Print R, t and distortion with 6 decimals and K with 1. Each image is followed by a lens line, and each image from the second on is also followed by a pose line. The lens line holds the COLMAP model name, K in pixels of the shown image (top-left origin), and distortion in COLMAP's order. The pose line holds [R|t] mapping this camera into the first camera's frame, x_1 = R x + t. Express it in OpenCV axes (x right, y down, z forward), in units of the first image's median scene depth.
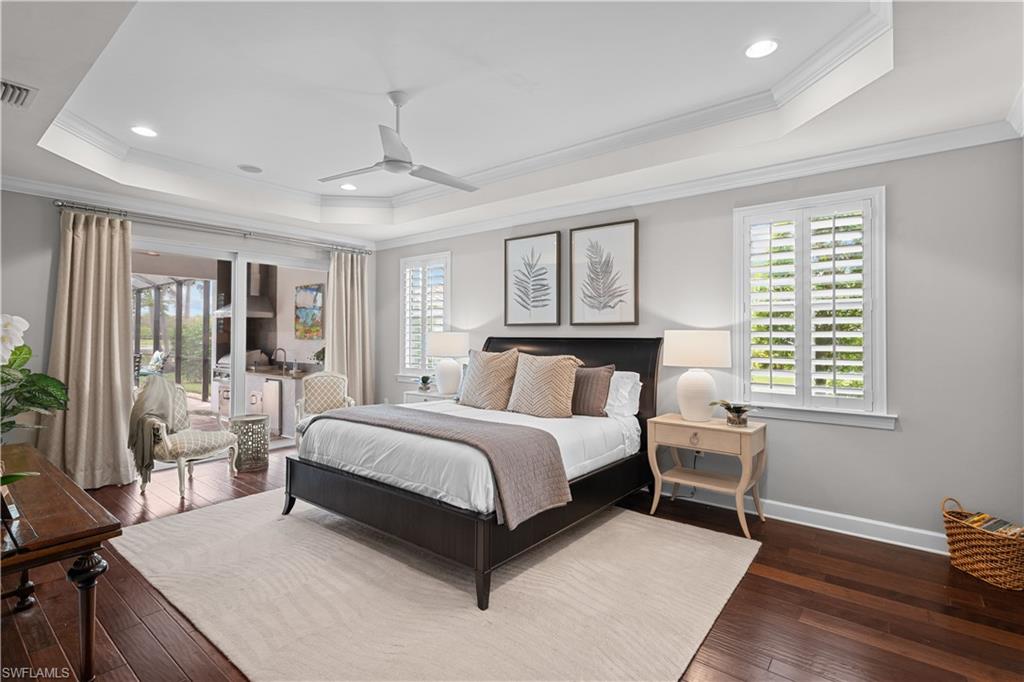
lens RADIAL K [[477.1, 0, 512.0], [0, 477.1, 341.0], [0, 0, 1]] dist [0.000807, -0.000053]
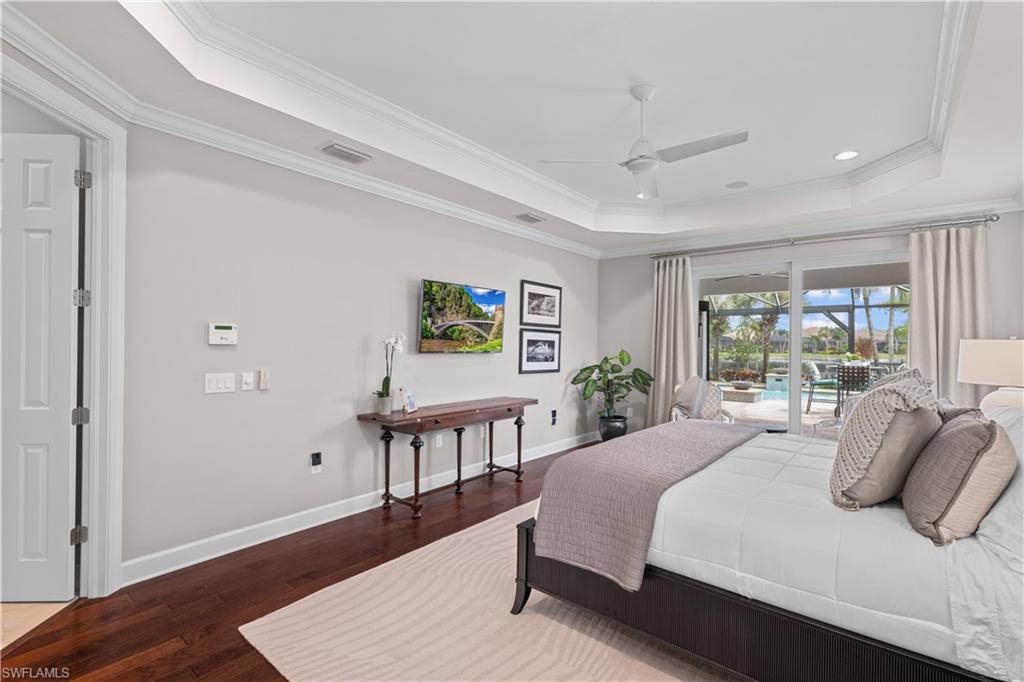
lens RADIAL K [[477.1, 0, 512.0], [0, 477.1, 341.0], [0, 0, 1]] dist [0.000807, -0.000053]
pose [[-0.017019, -0.008020, -0.999823, 0.533828], [-0.022780, 0.999711, -0.007631, -0.000169], [0.999596, 0.022647, -0.017197, 0.563724]]
